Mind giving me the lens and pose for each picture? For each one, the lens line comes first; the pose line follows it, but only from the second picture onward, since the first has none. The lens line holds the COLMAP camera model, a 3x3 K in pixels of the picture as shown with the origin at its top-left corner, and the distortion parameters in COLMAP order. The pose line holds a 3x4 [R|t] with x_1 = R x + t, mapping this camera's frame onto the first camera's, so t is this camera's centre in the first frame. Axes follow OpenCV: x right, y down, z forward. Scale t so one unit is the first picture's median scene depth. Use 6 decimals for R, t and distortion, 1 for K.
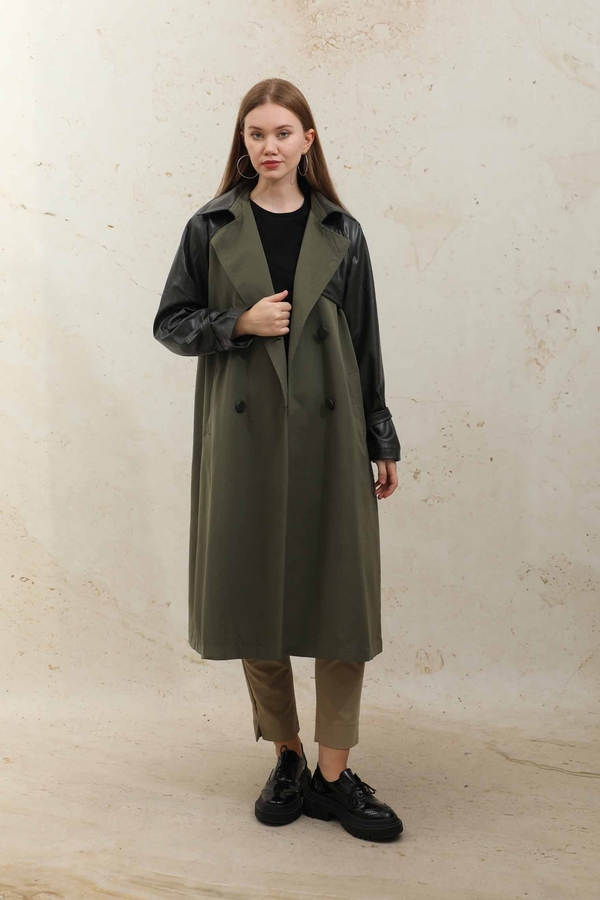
lens RADIAL K [[1314.9, 0, 332.0], [0, 1314.9, 378.3], [0, 0, 1]] dist [0.097516, 0.024700]
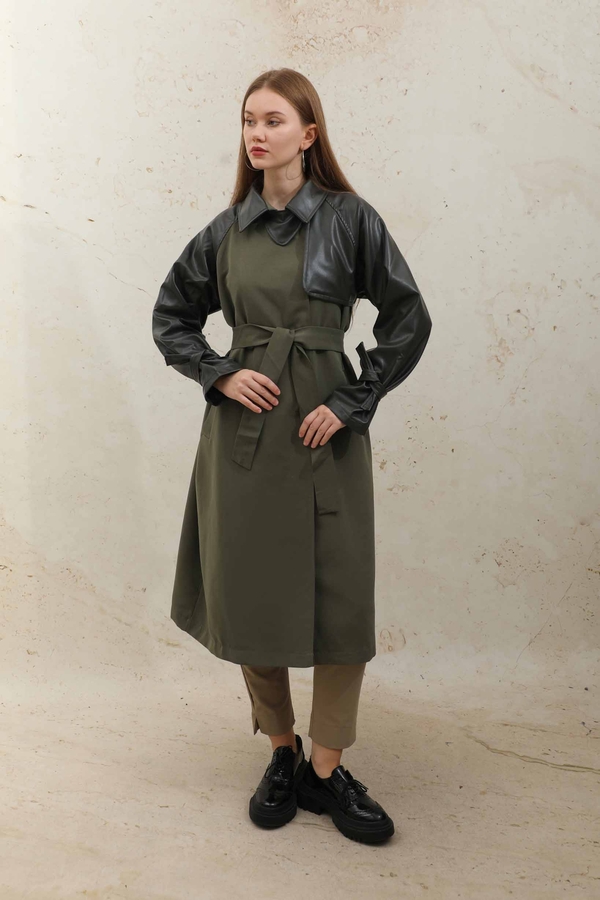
lens RADIAL K [[1008.7, 0, 301.5], [0, 1008.7, 390.7], [0, 0, 1]] dist [0.048191, -0.011187]
pose [[0.996288, 0.007597, 0.085743, -0.072266], [-0.010452, 0.999404, 0.032892, -0.012222], [-0.085443, -0.033666, 0.995774, 0.211859]]
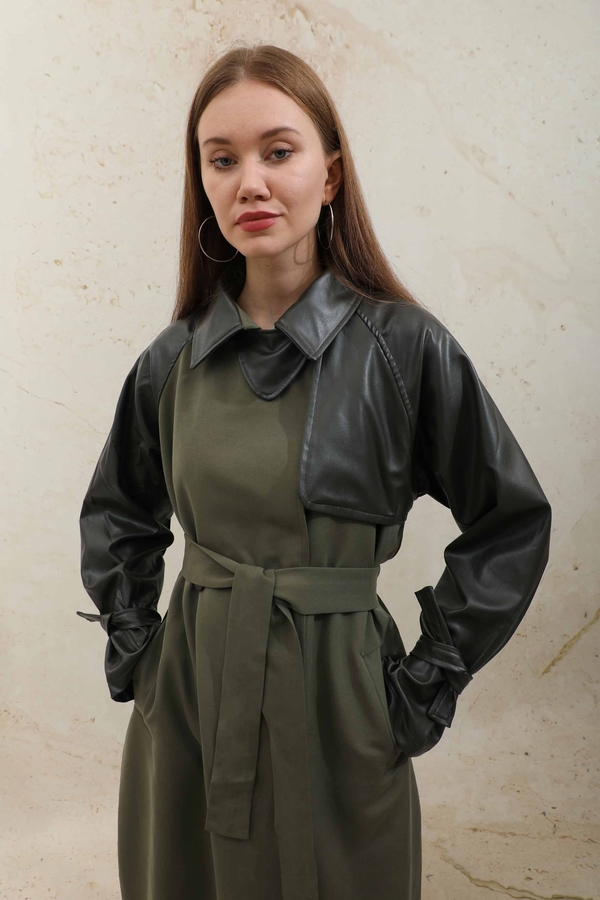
lens RADIAL K [[617.2, 0, 295.1], [0, 617.2, 453.4], [0, 0, 1]] dist [-0.062647, 0.007849]
pose [[0.973264, -0.056899, 0.222528, -0.068864], [0.030820, 0.992421, 0.118960, -0.073813], [-0.227610, -0.108921, 0.967641, 0.569592]]
